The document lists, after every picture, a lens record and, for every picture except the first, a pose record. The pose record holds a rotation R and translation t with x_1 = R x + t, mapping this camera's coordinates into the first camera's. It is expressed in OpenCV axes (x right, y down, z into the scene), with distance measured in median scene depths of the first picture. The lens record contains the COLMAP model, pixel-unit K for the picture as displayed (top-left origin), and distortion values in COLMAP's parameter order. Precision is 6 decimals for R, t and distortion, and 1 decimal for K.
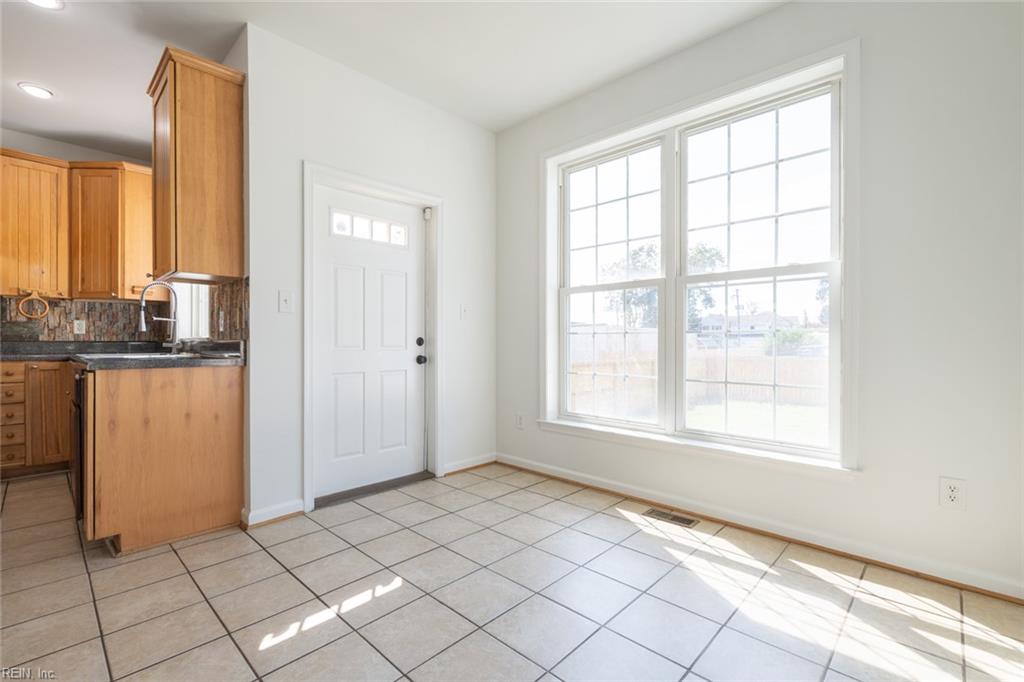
lens RADIAL K [[449.7, 0, 506.2], [0, 449.7, 344.2], [0, 0, 1]] dist [-0.002209, -0.001192]
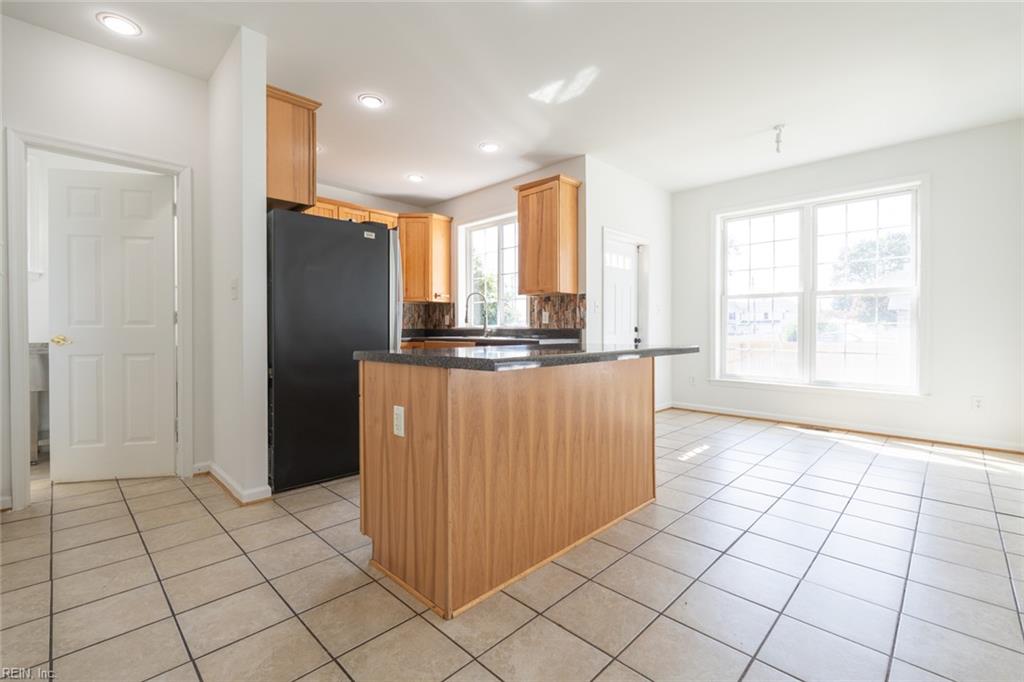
lens RADIAL K [[449.7, 0, 505.8], [0, 449.7, 332.1], [0, 0, 1]] dist [-0.002209, -0.001192]
pose [[0.999902, -0.000209, -0.013974, -0.624990], [0.000229, 0.999999, 0.001430, 0.001504], [0.013974, -0.001433, 0.999901, -0.592929]]
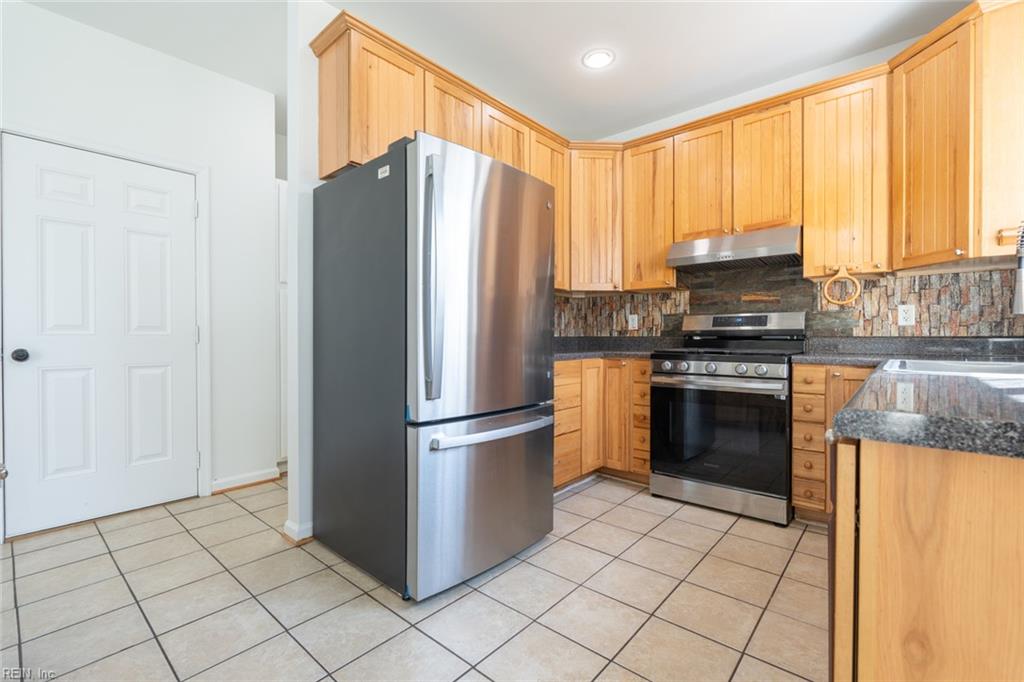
lens RADIAL K [[449.7, 0, 514.9], [0, 449.7, 339.1], [0, 0, 1]] dist [-0.002209, -0.001192]
pose [[0.056646, 0.004155, -0.998386, -0.379017], [-0.002581, 0.999989, 0.004015, -0.004993], [0.998391, 0.002349, 0.056656, 0.451217]]
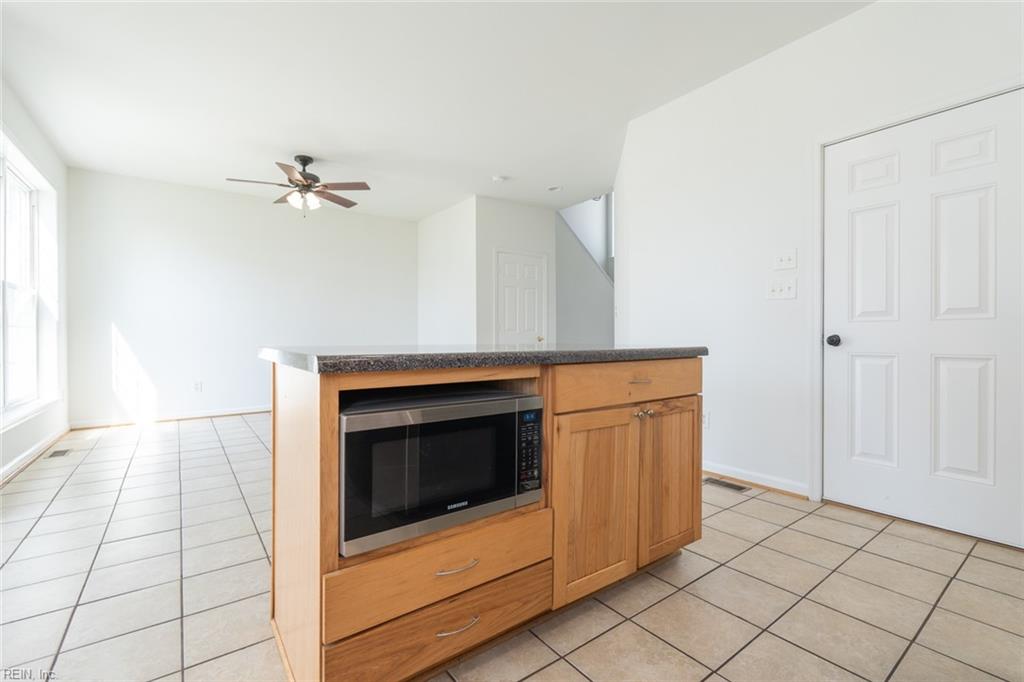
lens RADIAL K [[449.7, 0, 510.0], [0, 449.7, 343.2], [0, 0, 1]] dist [-0.002209, -0.001192]
pose [[-0.985716, -0.001287, 0.168409, -0.676049], [0.001925, 0.999819, 0.018909, 0.012670], [-0.168403, 0.018963, -0.985536, 0.576315]]
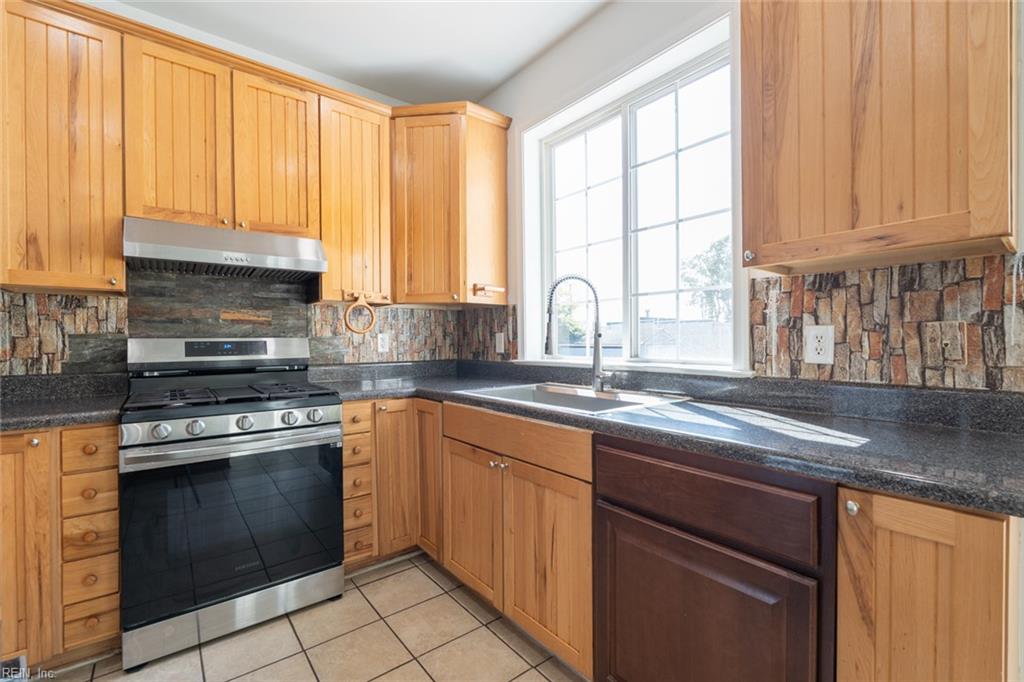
lens RADIAL K [[449.7, 0, 508.9], [0, 449.7, 342.2], [0, 0, 1]] dist [-0.002209, -0.001192]
pose [[0.990967, -0.005403, -0.133995, -0.754852], [0.005742, 0.999981, 0.002145, -0.045888], [0.133981, -0.002895, 0.990980, 0.354986]]
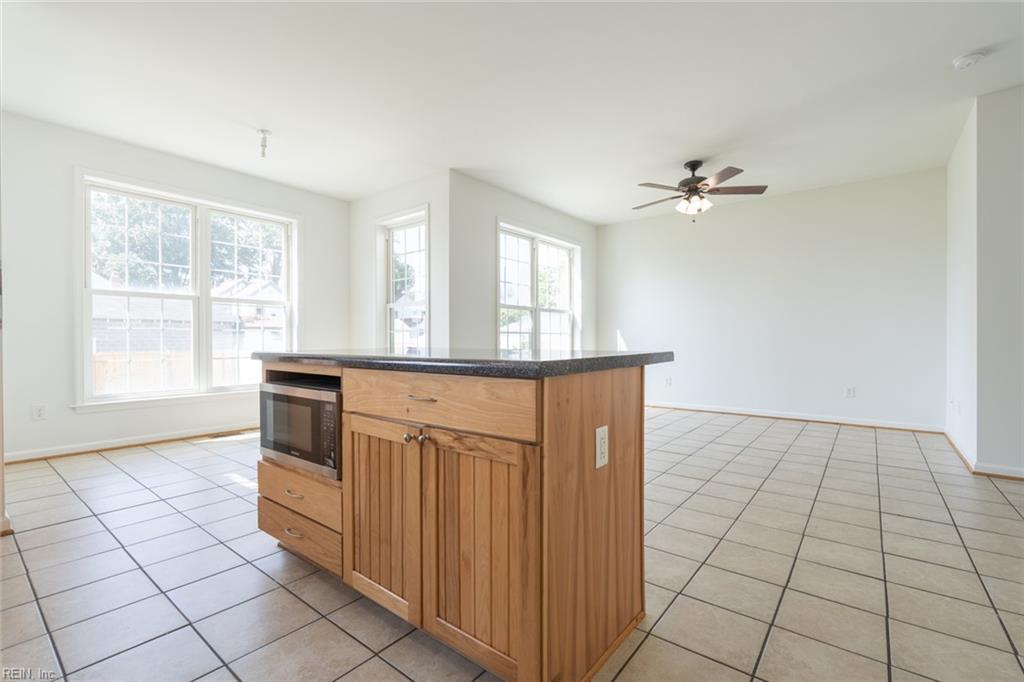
lens RADIAL K [[449.7, 0, 509.3], [0, 449.7, 341.3], [0, 0, 1]] dist [-0.002209, -0.001192]
pose [[-0.094419, -0.003181, 0.995527, -1.132220], [0.005719, 0.999977, 0.003737, 0.011973], [-0.995516, 0.006046, -0.094399, 0.037056]]
